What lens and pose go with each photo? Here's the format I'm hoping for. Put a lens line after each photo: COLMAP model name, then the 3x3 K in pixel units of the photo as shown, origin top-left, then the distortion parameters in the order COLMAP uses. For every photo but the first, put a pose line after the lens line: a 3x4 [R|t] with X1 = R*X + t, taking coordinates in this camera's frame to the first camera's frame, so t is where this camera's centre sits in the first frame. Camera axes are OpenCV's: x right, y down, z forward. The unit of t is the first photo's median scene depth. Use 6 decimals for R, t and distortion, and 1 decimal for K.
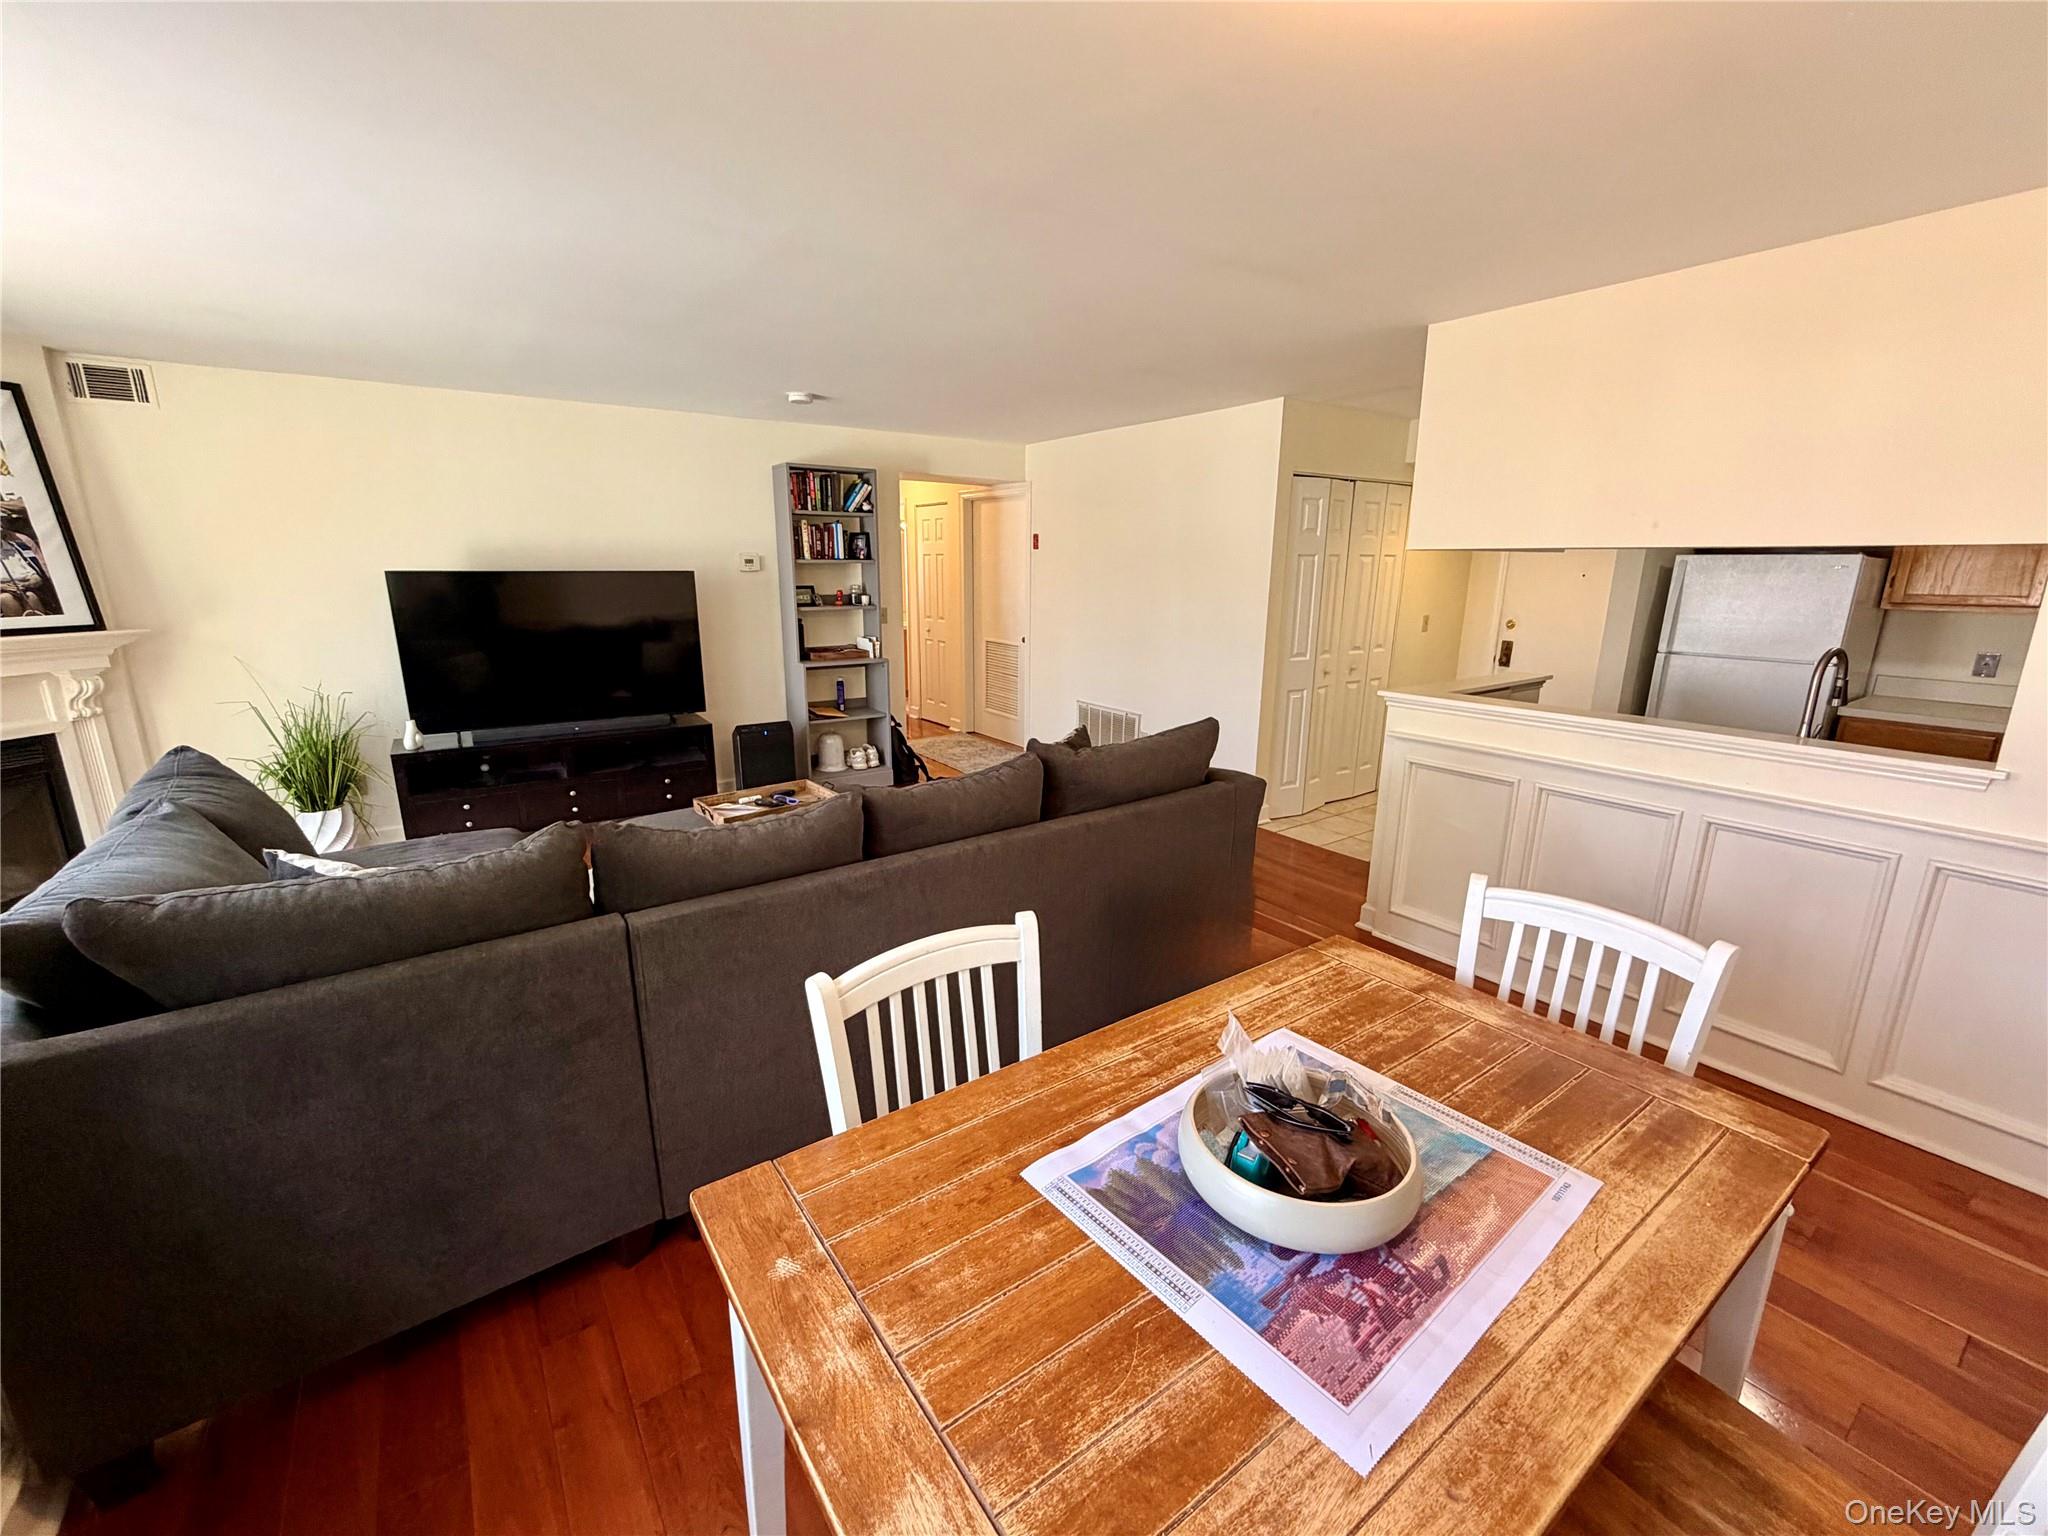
lens RADIAL K [[840.8, 0, 1024.0], [0, 840.8, 768.0], [0, 0, 1]] dist [0.002563, -0.000014]
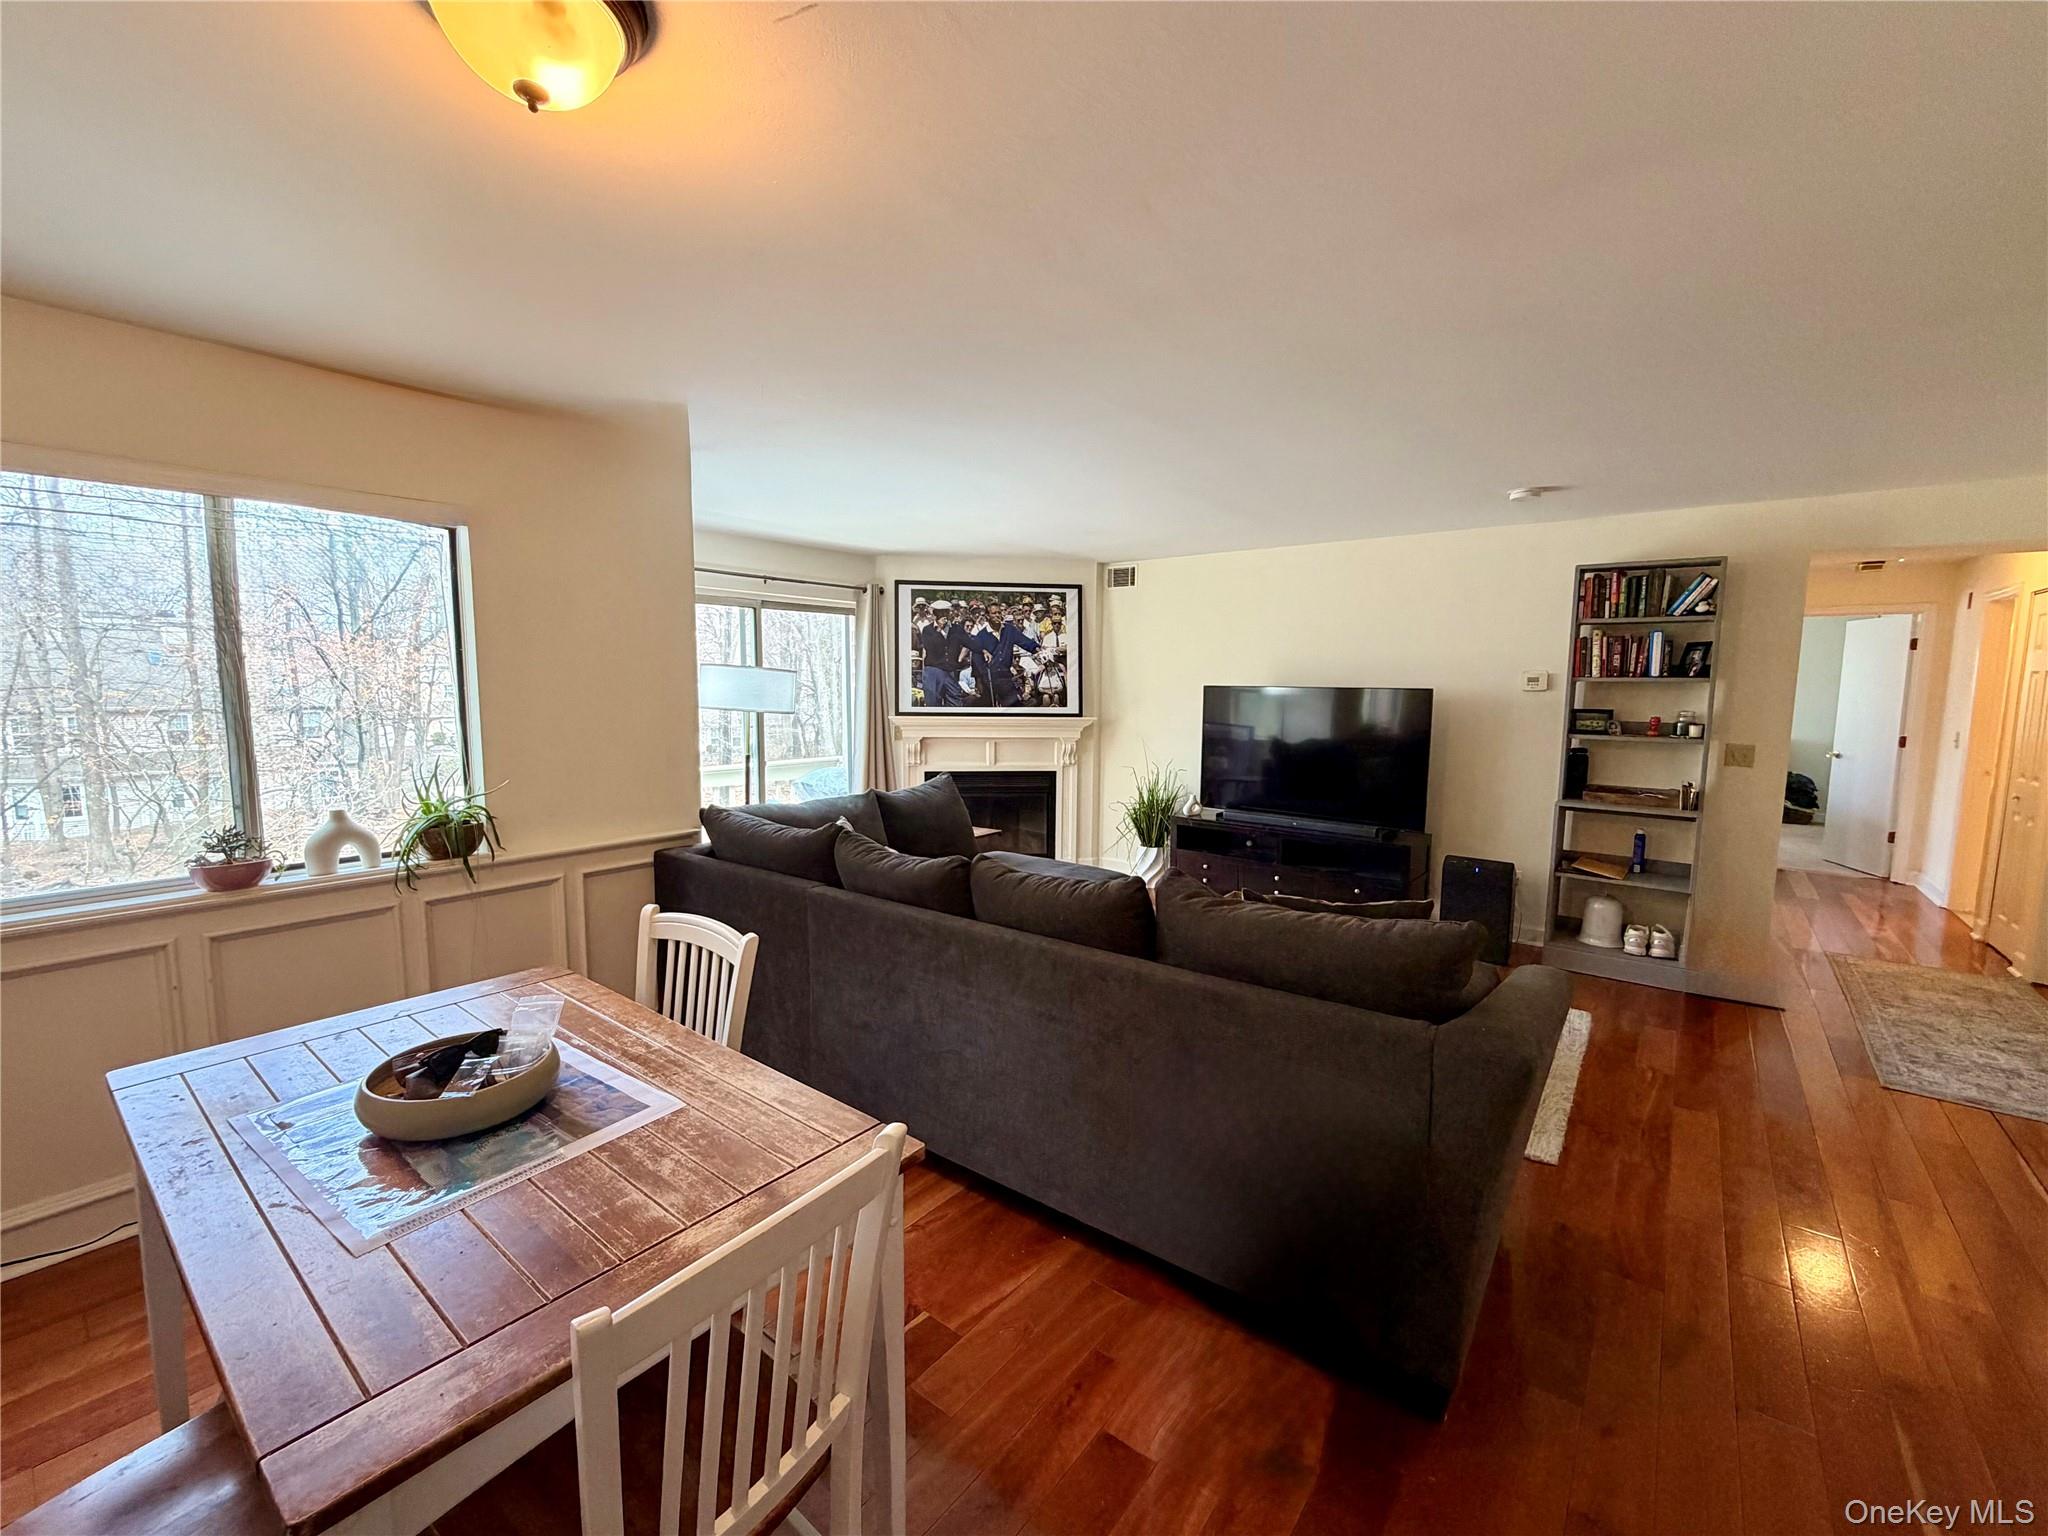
lens RADIAL K [[840.3, 0, 1024.0], [0, 840.3, 768.0], [0, 0, 1]] dist [-0.002902, -0.000042]
pose [[0.286739, 0.098502, -0.952931, 0.380758], [-0.235327, 0.971465, 0.029608, -0.060200], [0.928656, 0.215761, 0.301737, 0.276573]]
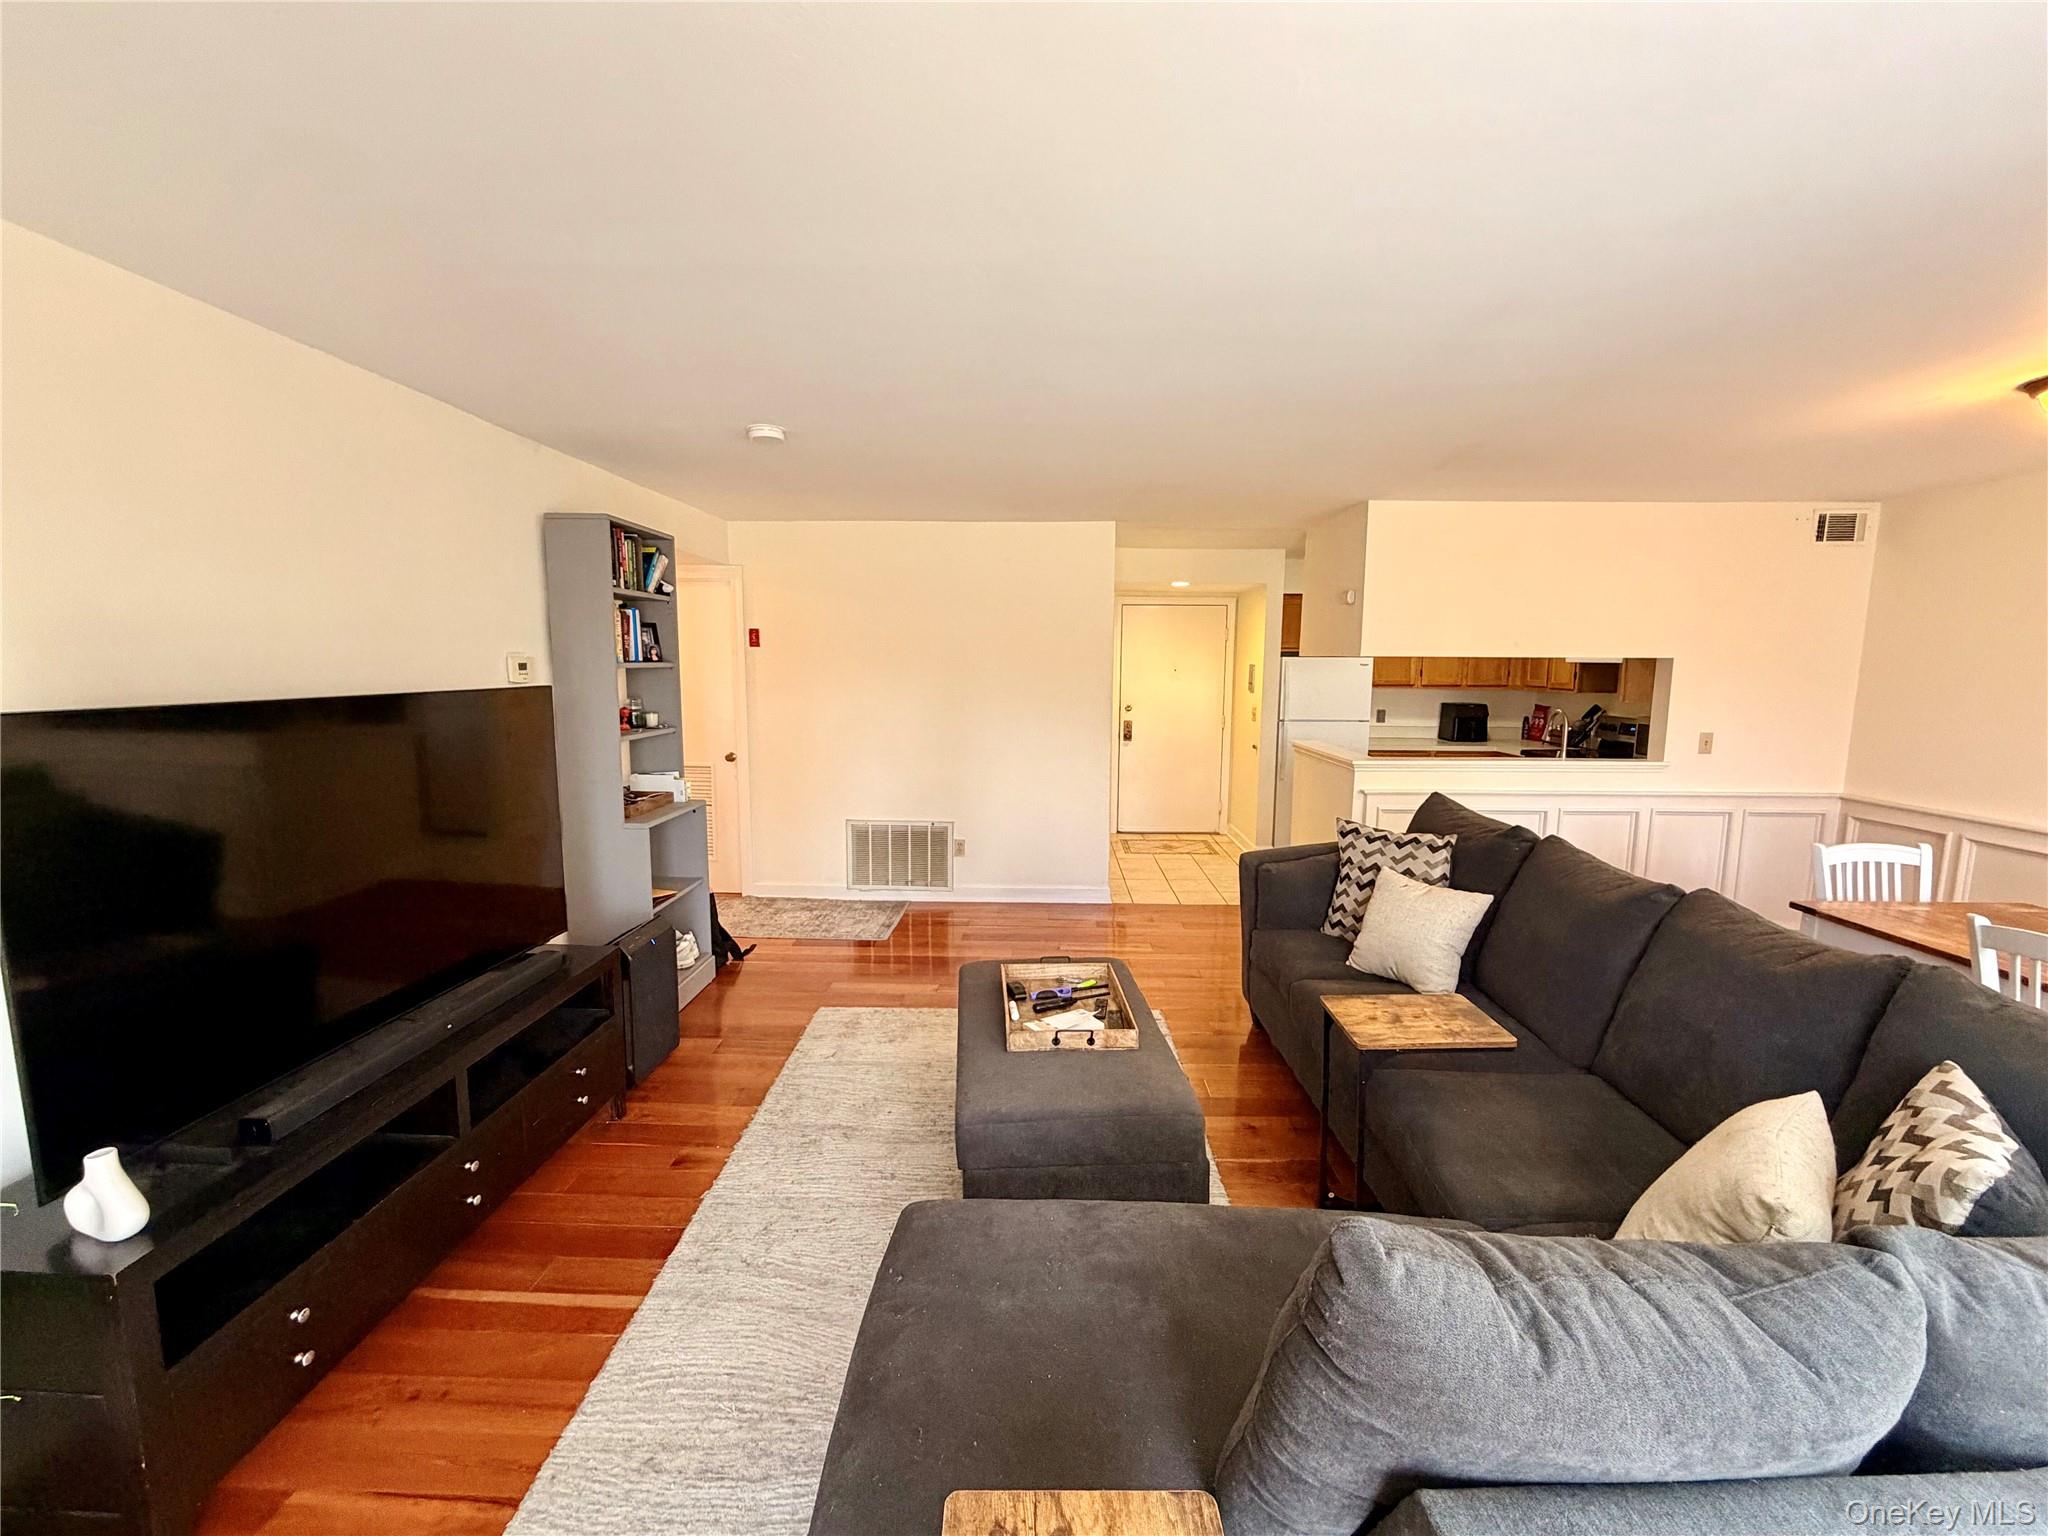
lens RADIAL K [[840.8, 0, 1024.0], [0, 840.8, 768.0], [0, 0, 1]] dist [0.002563, -0.000014]
pose [[0.598191, -0.105826, 0.794335, -0.620468], [0.188399, 0.982031, -0.011045, -0.108304], [-0.778892, 0.156259, 0.607380, 0.399329]]
